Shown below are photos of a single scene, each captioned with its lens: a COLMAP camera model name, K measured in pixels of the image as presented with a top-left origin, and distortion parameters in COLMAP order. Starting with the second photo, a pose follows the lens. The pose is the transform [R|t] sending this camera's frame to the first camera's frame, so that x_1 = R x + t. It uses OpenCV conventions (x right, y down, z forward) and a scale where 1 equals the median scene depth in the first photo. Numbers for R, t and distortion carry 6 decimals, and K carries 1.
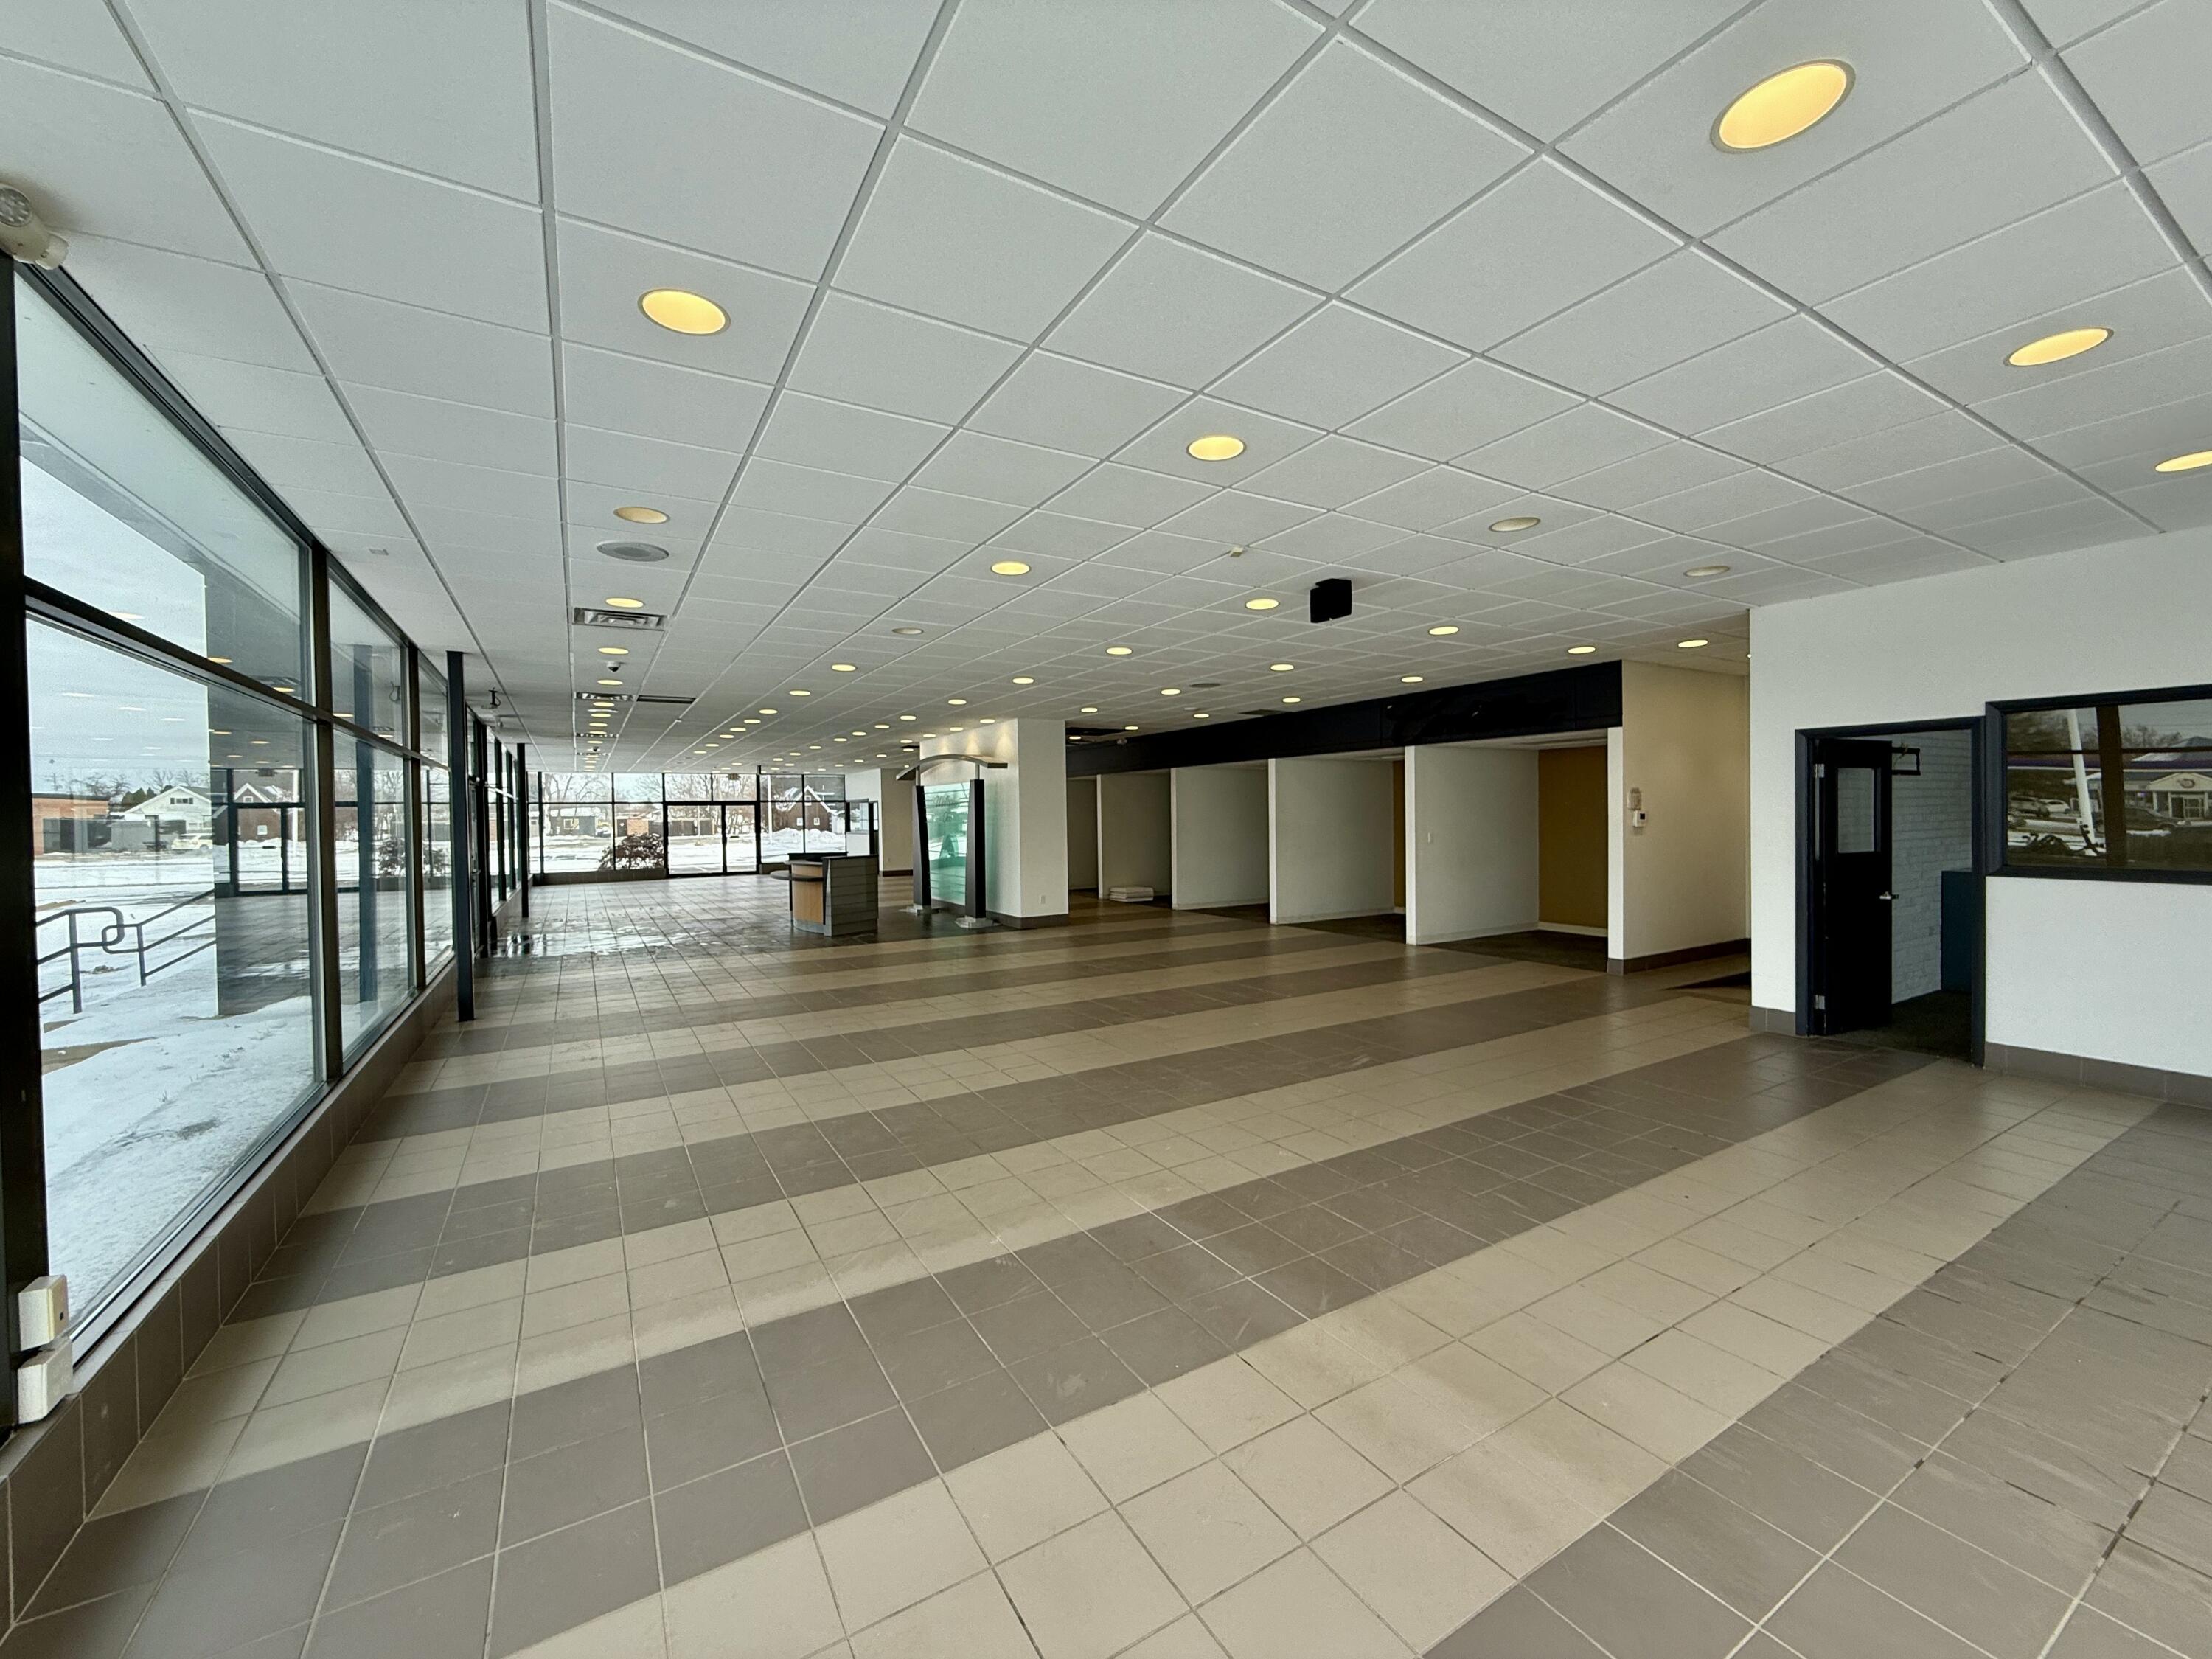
lens RADIAL K [[878.5, 0, 1101.3], [0, 878.5, 831.6], [0, 0, 1]] dist [-0.001950, -0.000140]
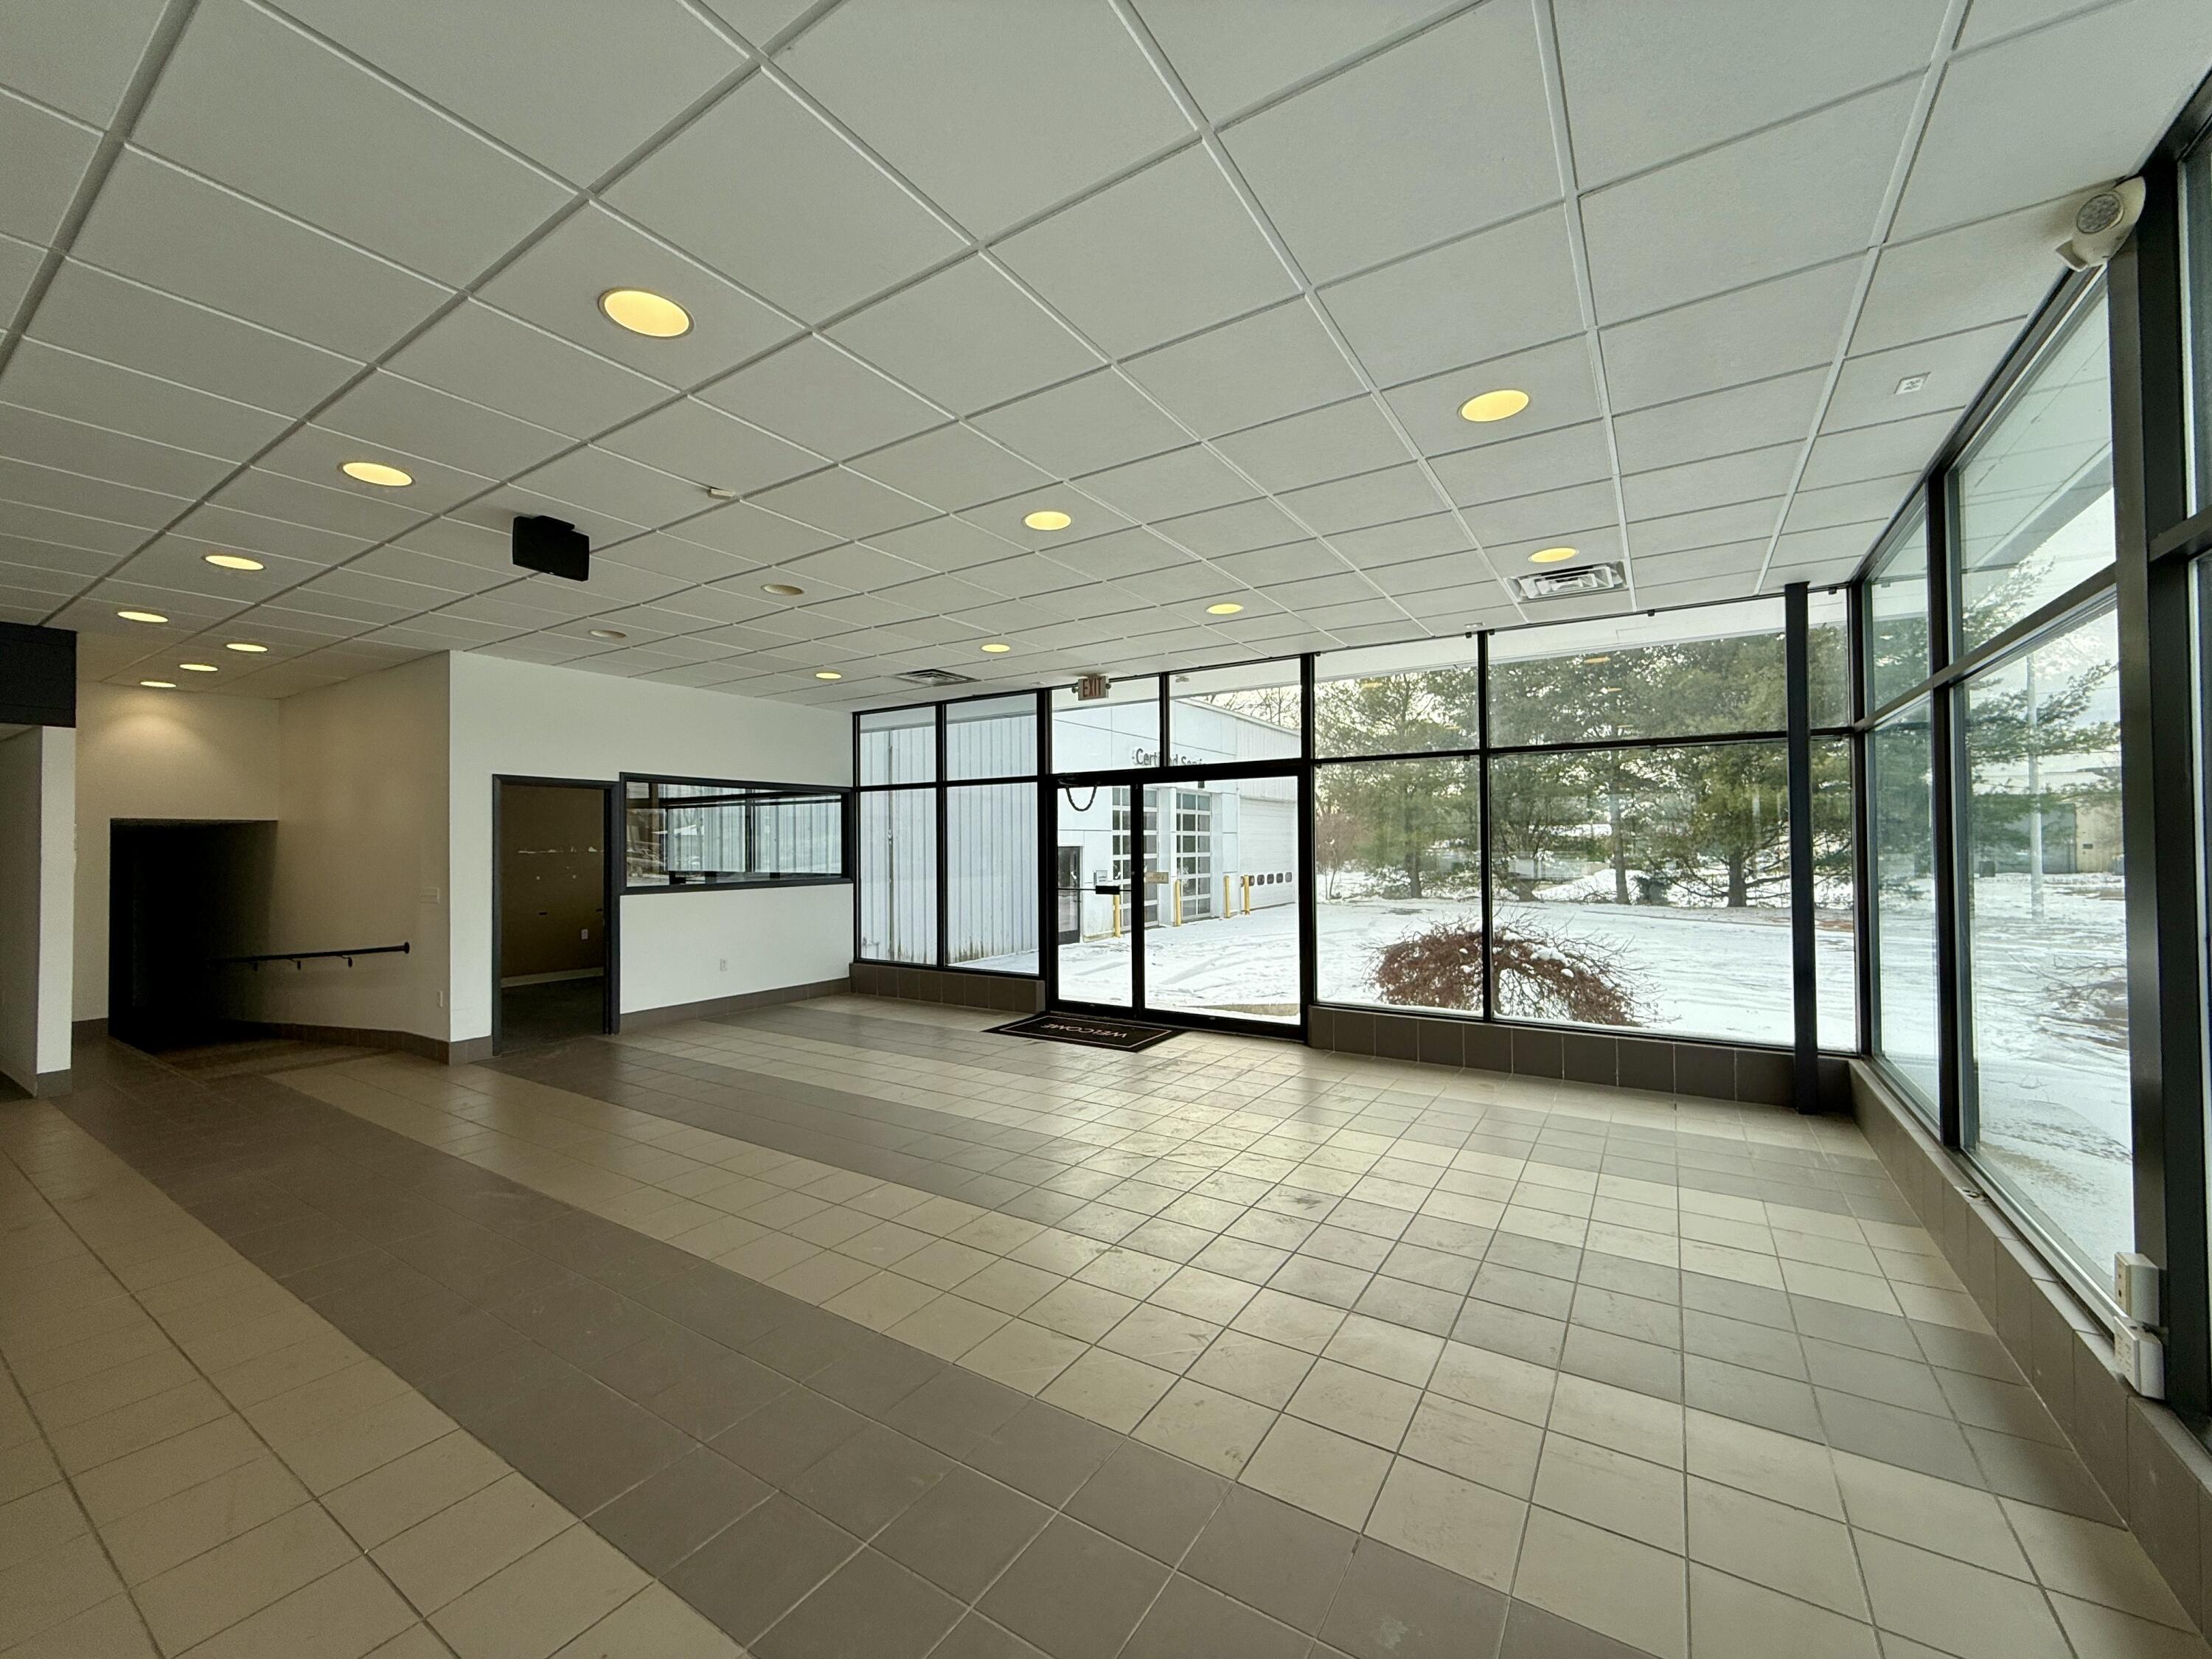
lens RADIAL K [[878.5, 0, 1101.3], [0, 878.5, 831.6], [0, 0, 1]] dist [-0.001950, -0.000140]
pose [[-0.441338, 0.034074, 0.896694, -0.370374], [0.032766, 0.999224, -0.021843, 0.002704], [-0.896742, 0.019741, -0.442112, 0.578792]]
